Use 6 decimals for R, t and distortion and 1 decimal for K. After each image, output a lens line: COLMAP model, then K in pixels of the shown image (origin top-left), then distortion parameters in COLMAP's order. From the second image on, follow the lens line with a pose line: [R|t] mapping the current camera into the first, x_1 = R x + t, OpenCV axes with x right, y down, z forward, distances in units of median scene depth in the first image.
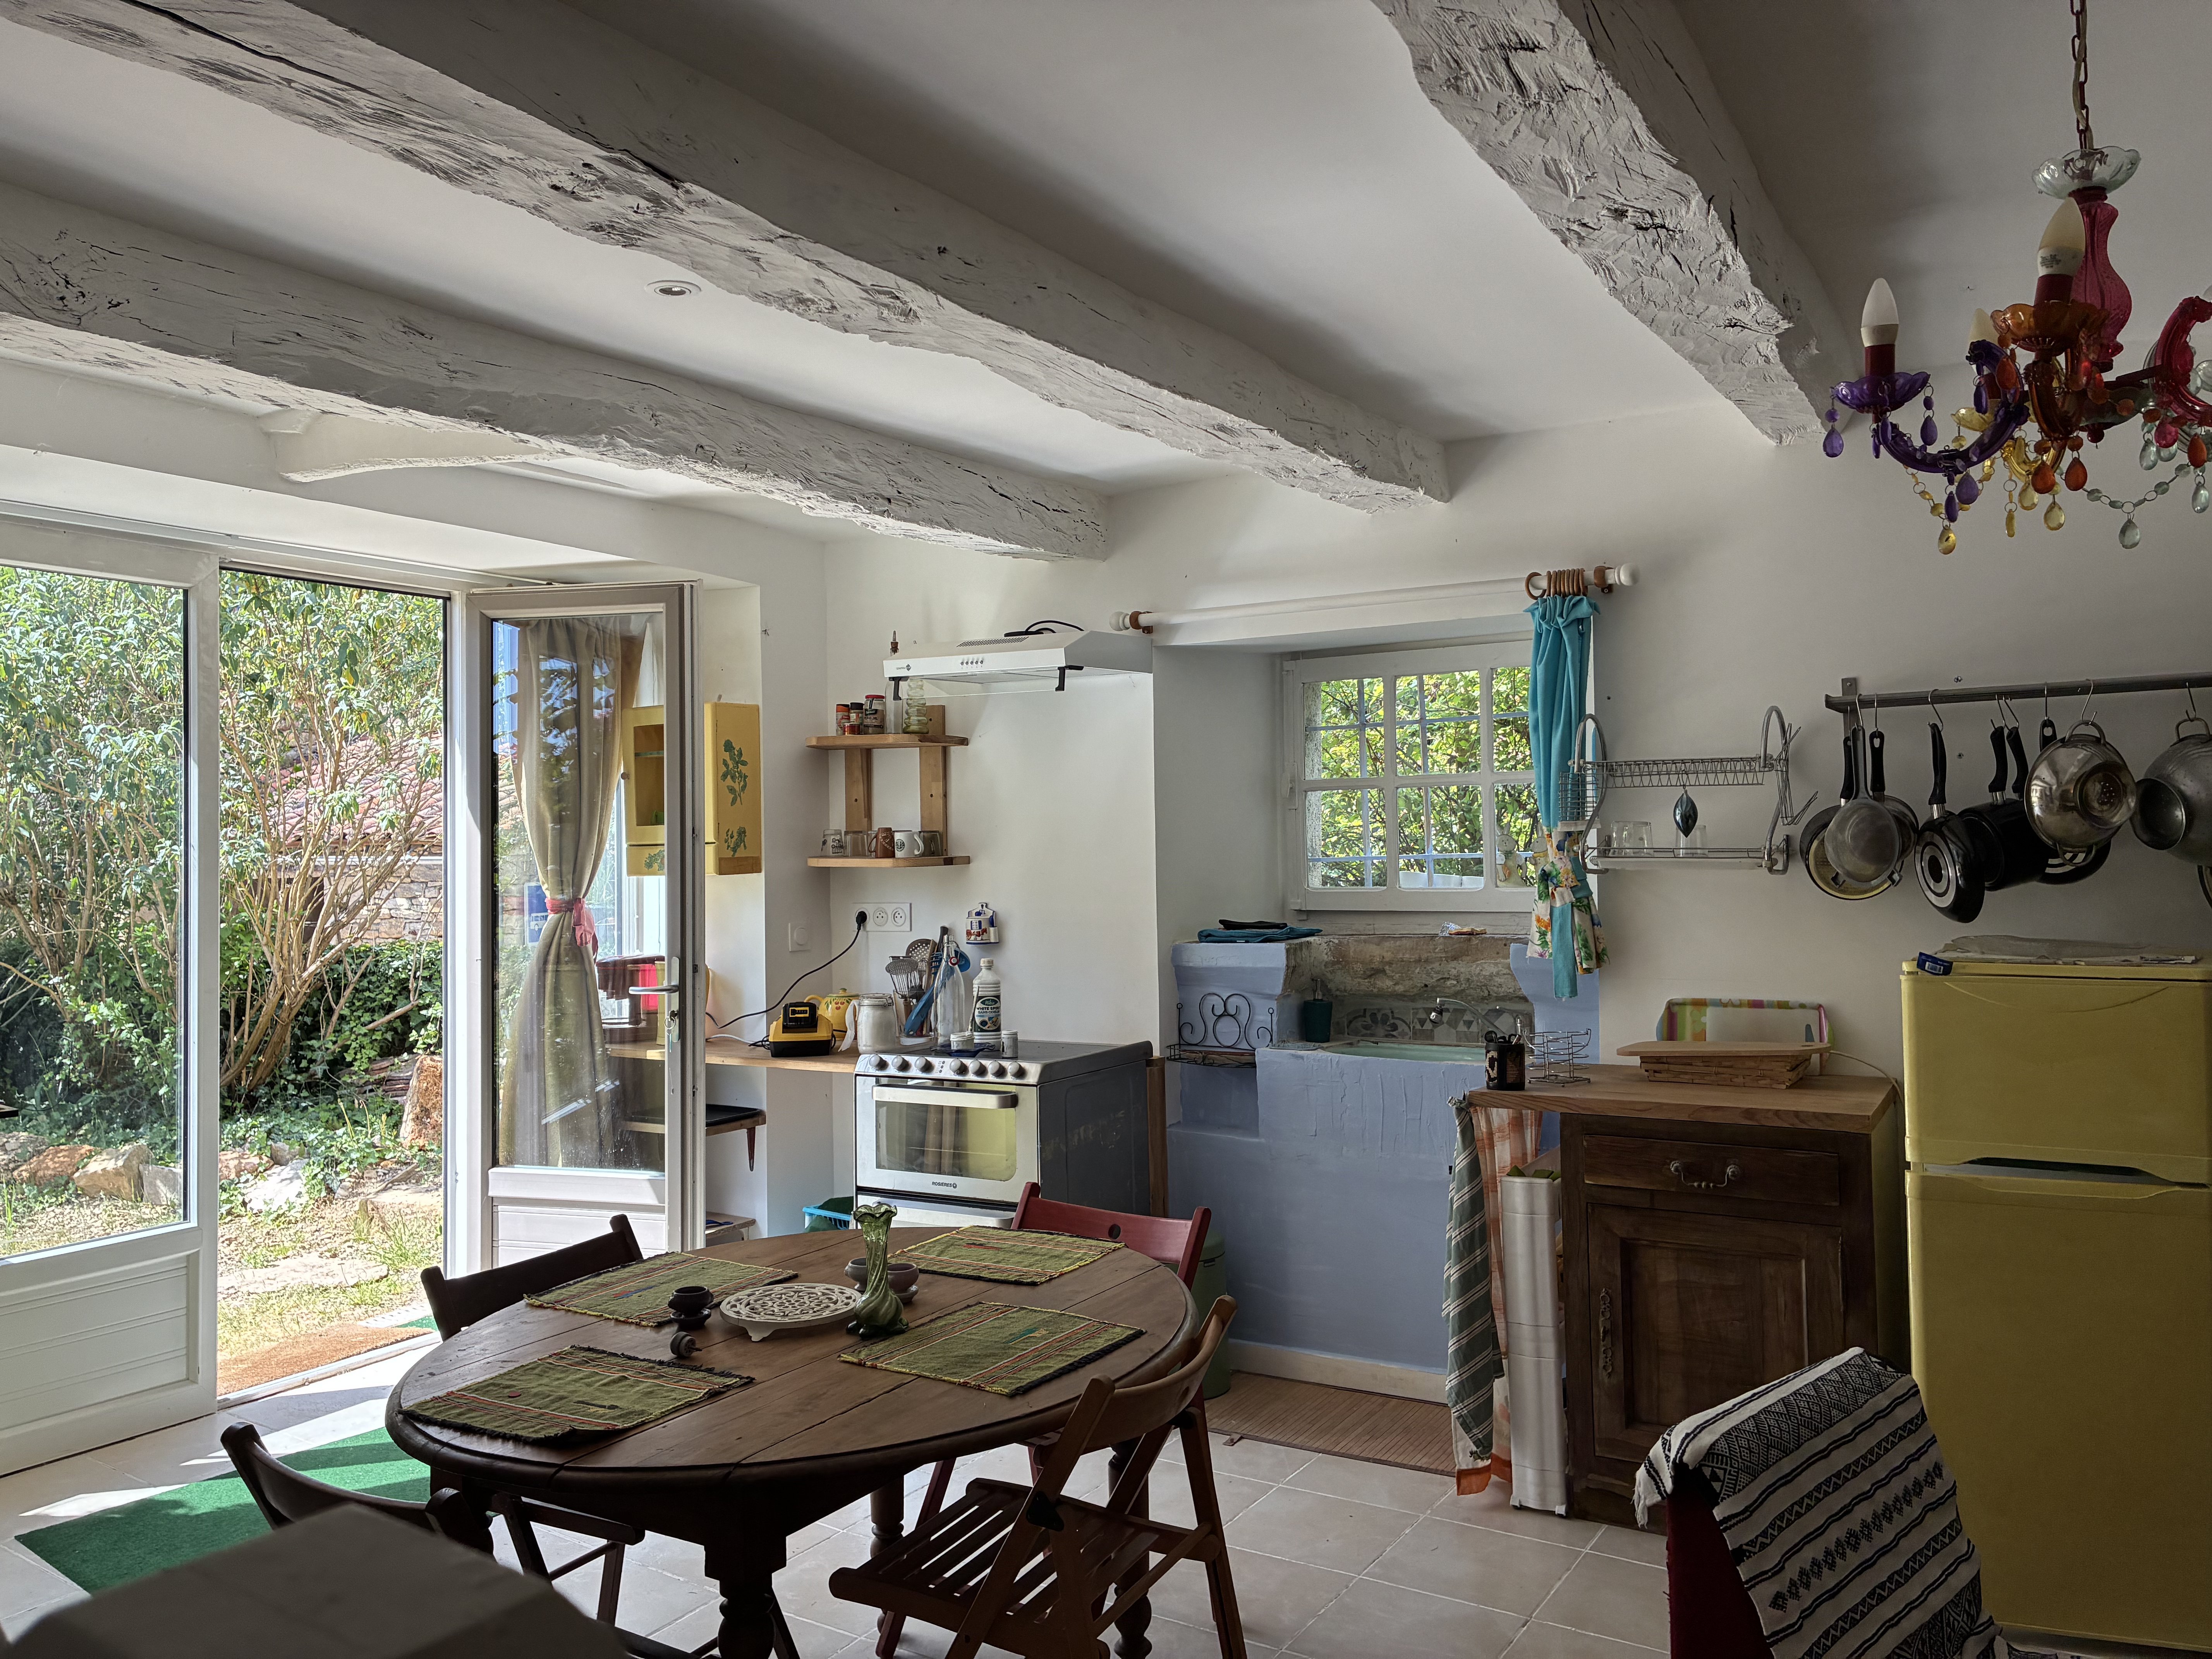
lens RADIAL K [[1667.3, 0, 1110.4], [0, 1667.3, 816.4], [0, 0, 1]] dist [0.047691, -0.043167]
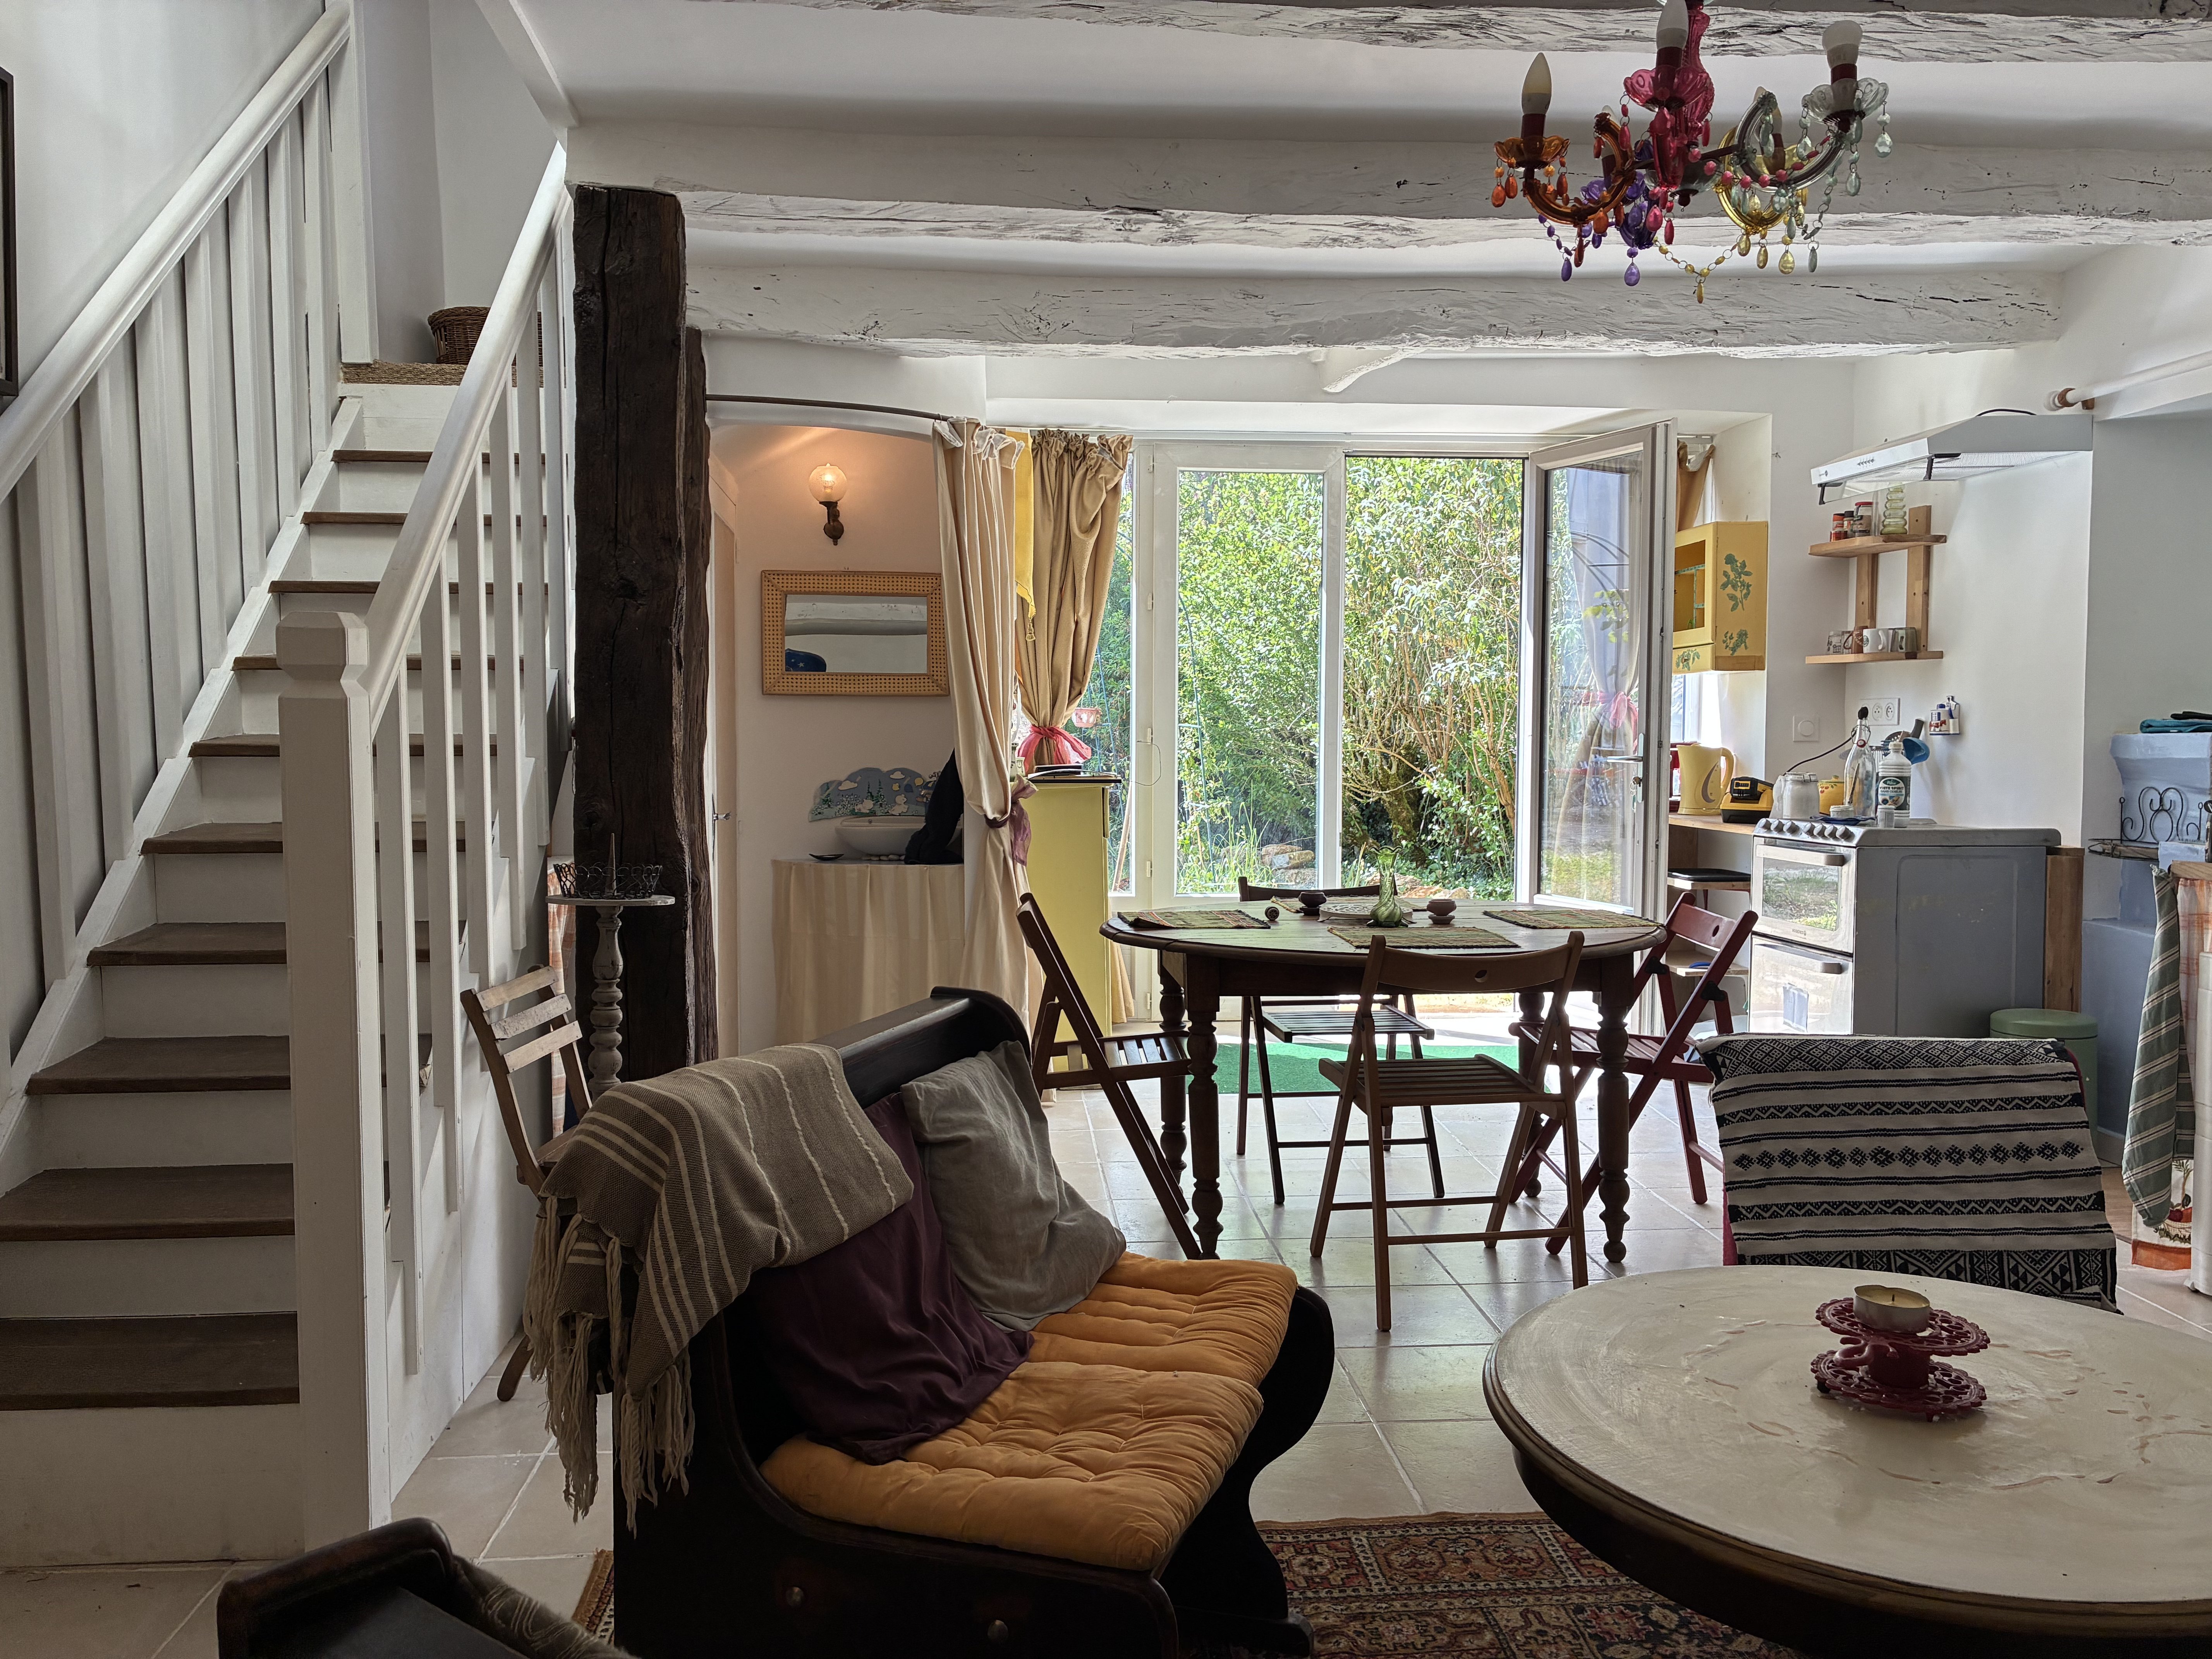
lens RADIAL K [[1667.3, 0, 1110.4], [0, 1667.3, 816.4], [0, 0, 1]] dist [0.047691, -0.043167]
pose [[0.599819, 0.058716, -0.797978, 0.538585], [0.002148, 0.997182, 0.074988, 0.056560], [0.800133, -0.046693, 0.598003, -0.053876]]
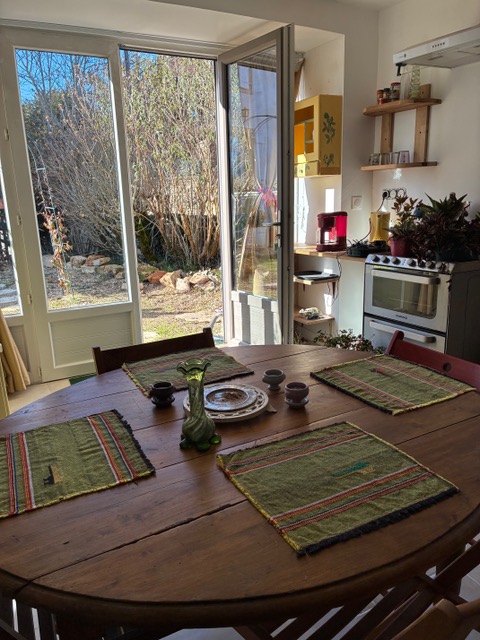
lens RADIAL K [[482.4, 0, 240.0], [0, 482.4, 320.0], [0, 0, 1]] dist [0.047691, -0.043167]
pose [[0.866292, 0.110760, -0.487105, 0.024955], [0.026228, 0.963680, 0.265770, 0.055679], [0.498850, -0.243010, 0.831923, 0.392408]]
